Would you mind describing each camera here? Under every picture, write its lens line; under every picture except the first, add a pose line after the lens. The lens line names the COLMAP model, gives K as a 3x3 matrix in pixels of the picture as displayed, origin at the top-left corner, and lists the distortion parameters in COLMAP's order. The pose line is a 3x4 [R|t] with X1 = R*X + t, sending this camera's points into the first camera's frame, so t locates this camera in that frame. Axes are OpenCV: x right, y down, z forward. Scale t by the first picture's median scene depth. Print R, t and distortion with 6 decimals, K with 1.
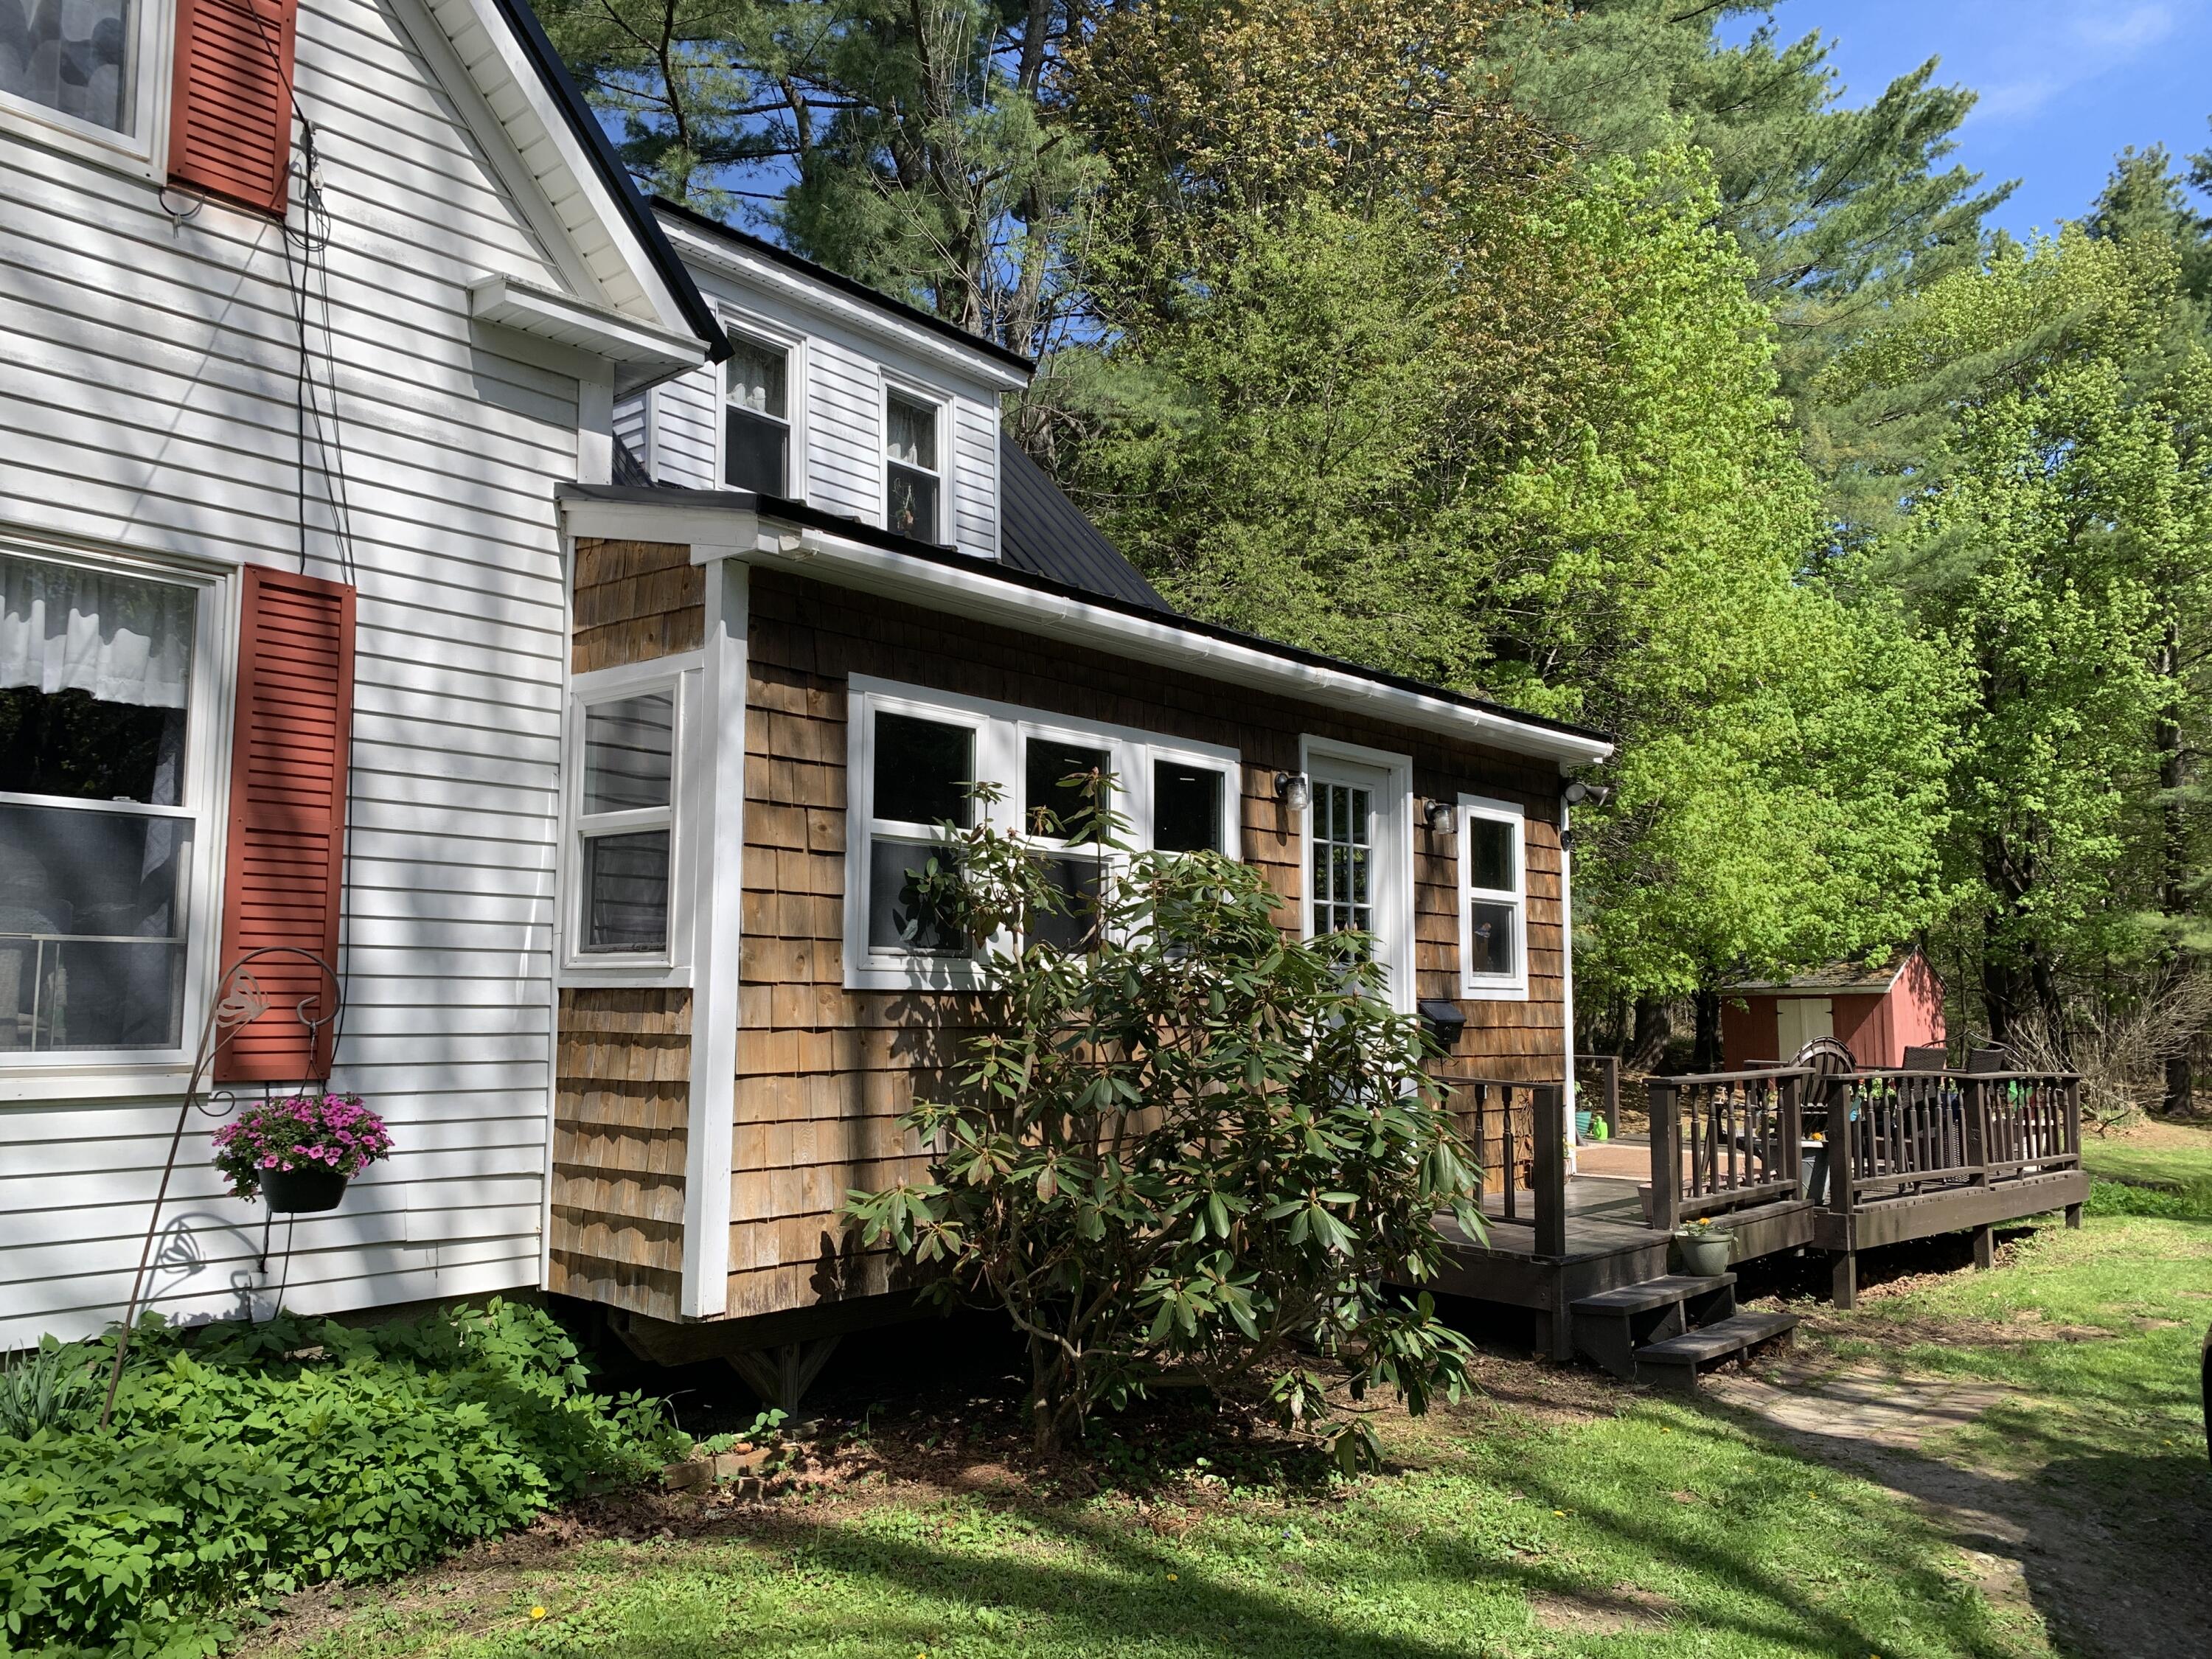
lens RADIAL K [[1640.0, 0, 1106.0], [0, 1640.0, 829.5], [0, 0, 1]] dist [0.191189, -0.427445]
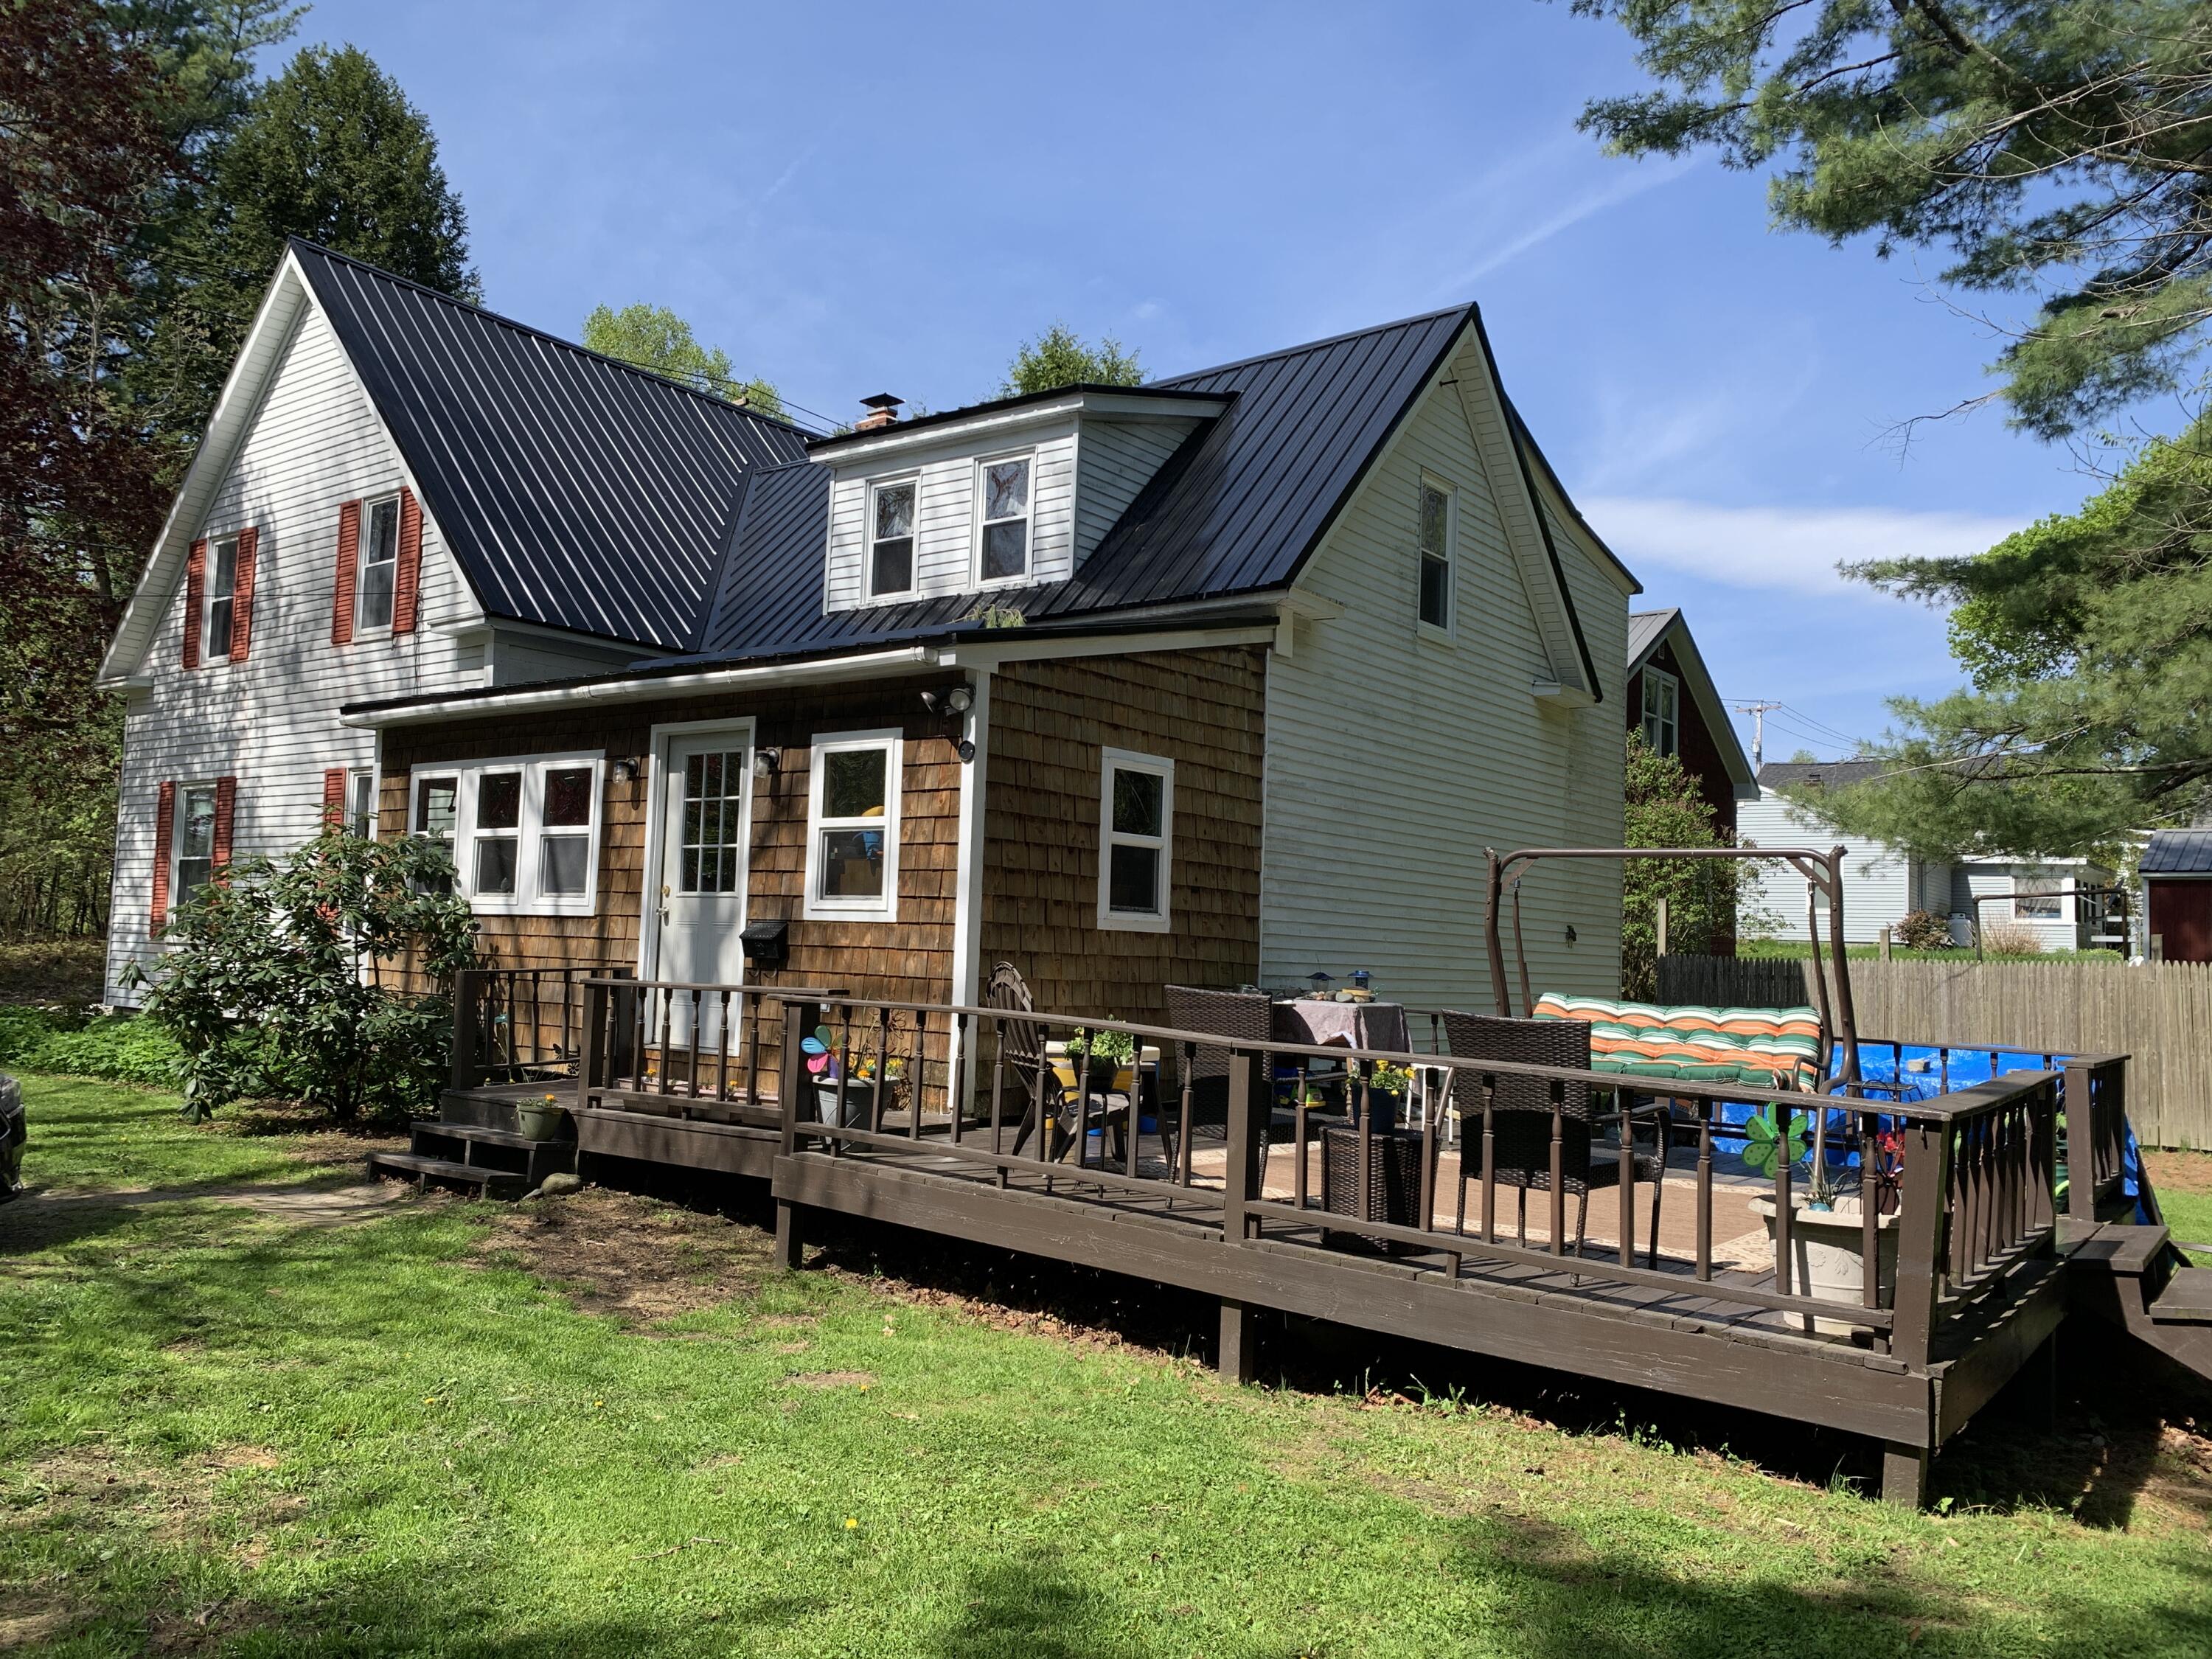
lens RADIAL K [[1706.8, 0, 1105.5], [0, 1706.8, 800.2], [0, 0, 1]] dist [0.212254, -0.502027]
pose [[0.065177, -0.092946, -0.993536, 1.385072], [0.074284, 0.993342, -0.088055, 0.139331], [0.995105, -0.068064, 0.071647, 1.128215]]
